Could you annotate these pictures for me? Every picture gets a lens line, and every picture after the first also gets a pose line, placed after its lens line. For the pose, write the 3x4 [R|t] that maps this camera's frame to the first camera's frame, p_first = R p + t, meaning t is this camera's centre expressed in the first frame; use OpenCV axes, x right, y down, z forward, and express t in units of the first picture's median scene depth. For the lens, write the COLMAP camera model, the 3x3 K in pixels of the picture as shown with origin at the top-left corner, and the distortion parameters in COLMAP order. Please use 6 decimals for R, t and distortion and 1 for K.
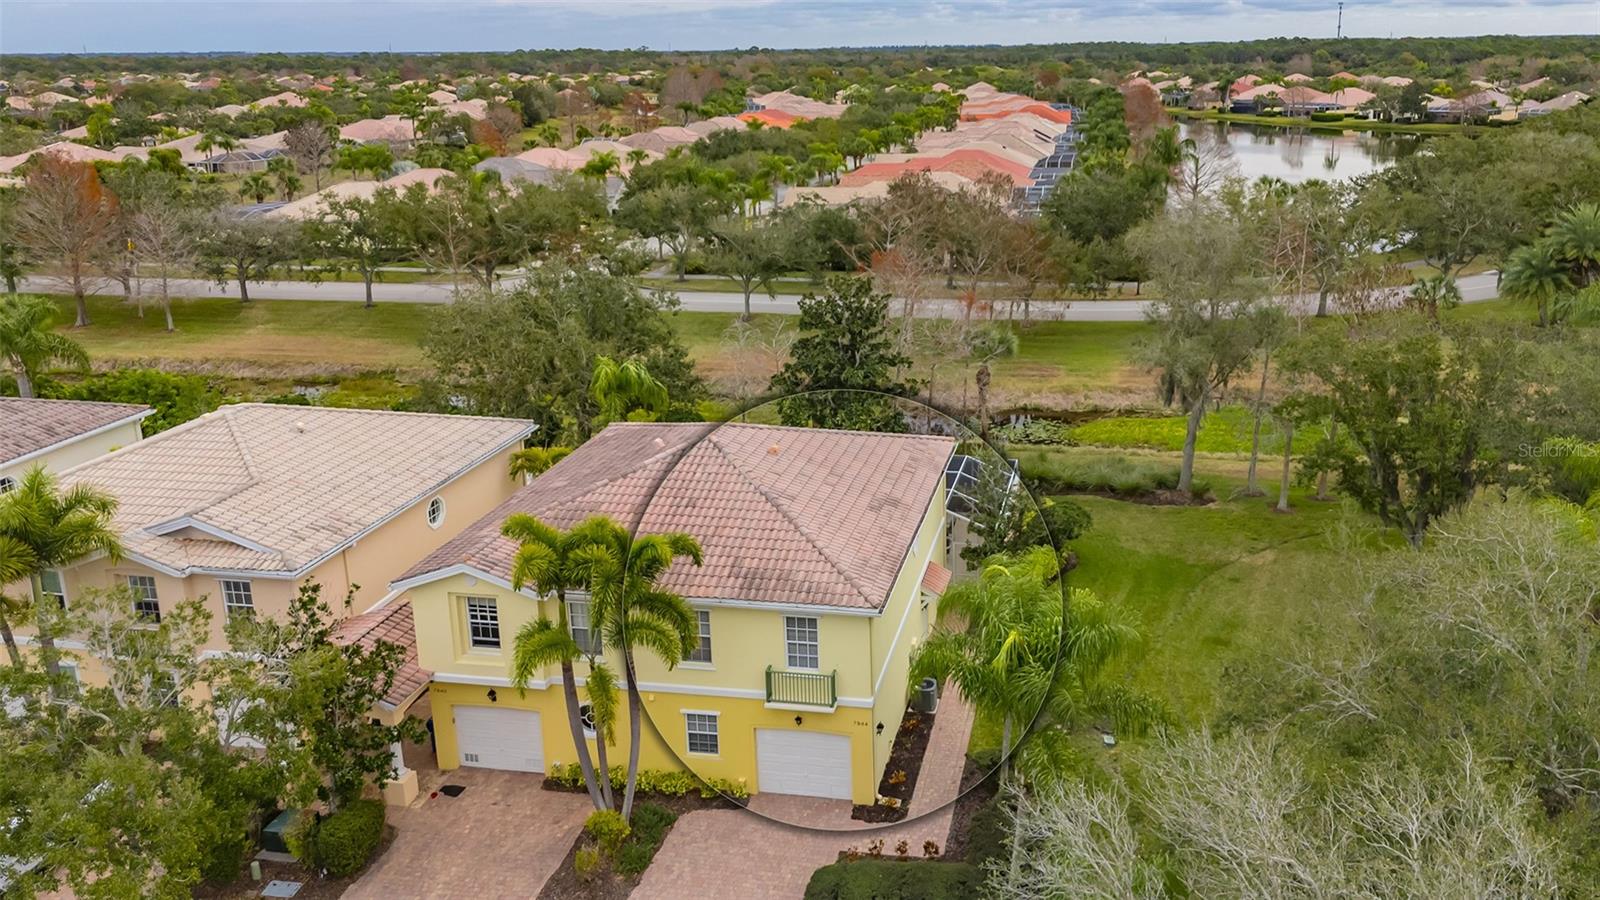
lens RADIAL K [[1151.6, 0, 800.1], [0, 1151.6, 524.7], [0, 0, 1]] dist [0.044184, 0.001659]
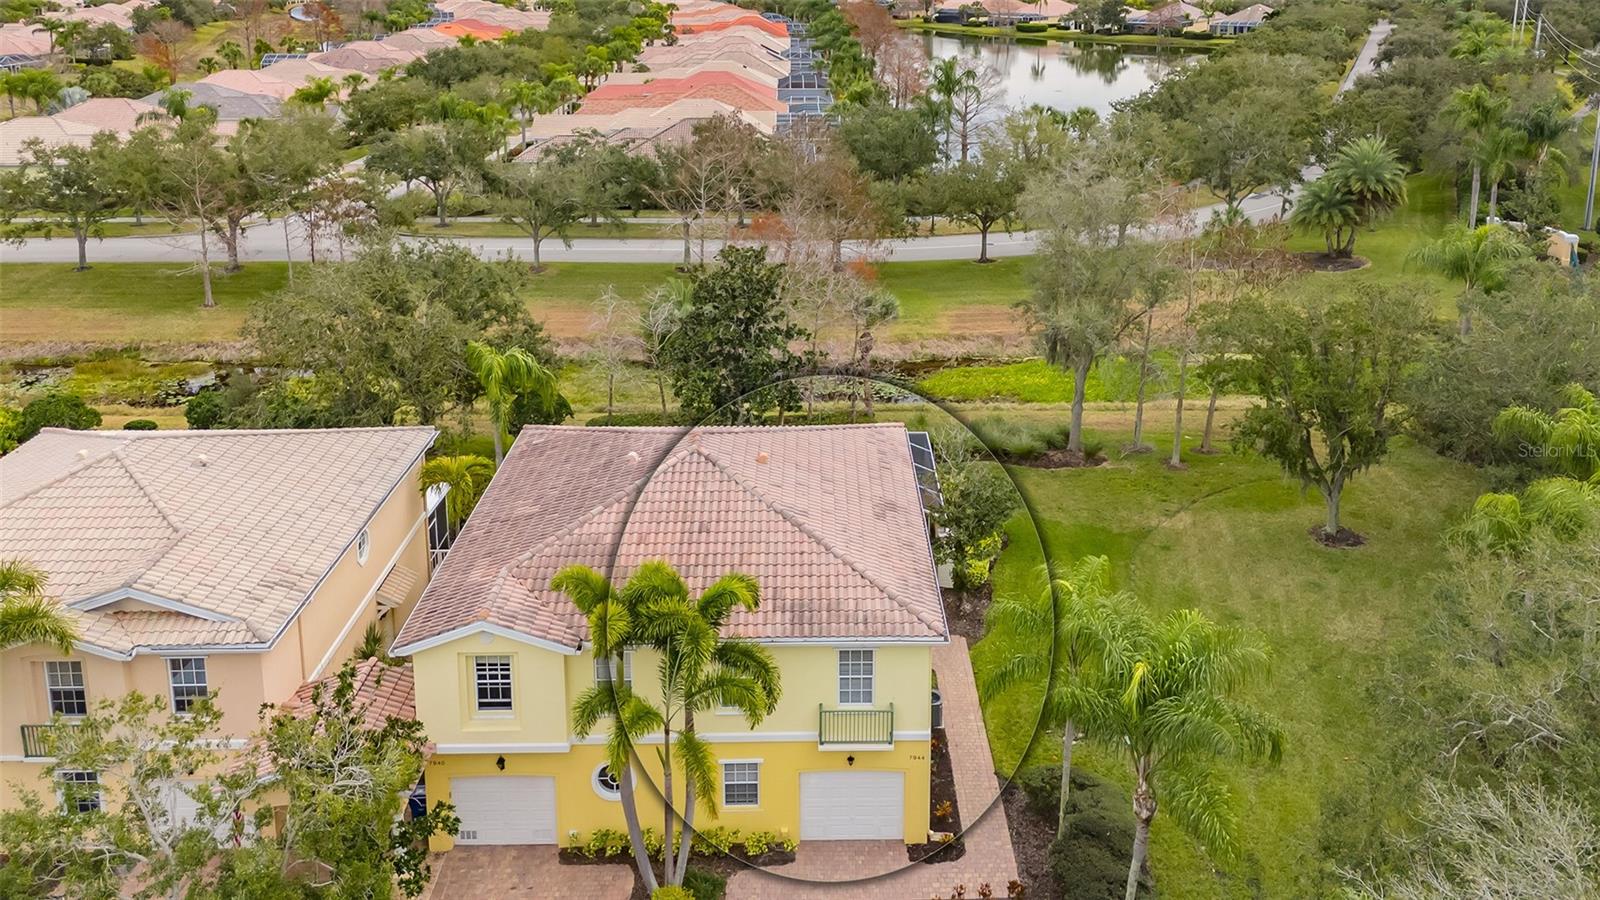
lens RADIAL K [[1248.1, 0, 800.0], [0, 1248.1, 450.0], [0, 0, 1]] dist [0.044428, -0.000327]
pose [[0.984747, -0.054157, 0.165346, -0.181982], [0.058549, 0.998046, -0.021801, -0.054840], [-0.163843, 0.031150, 0.985995, 0.012527]]
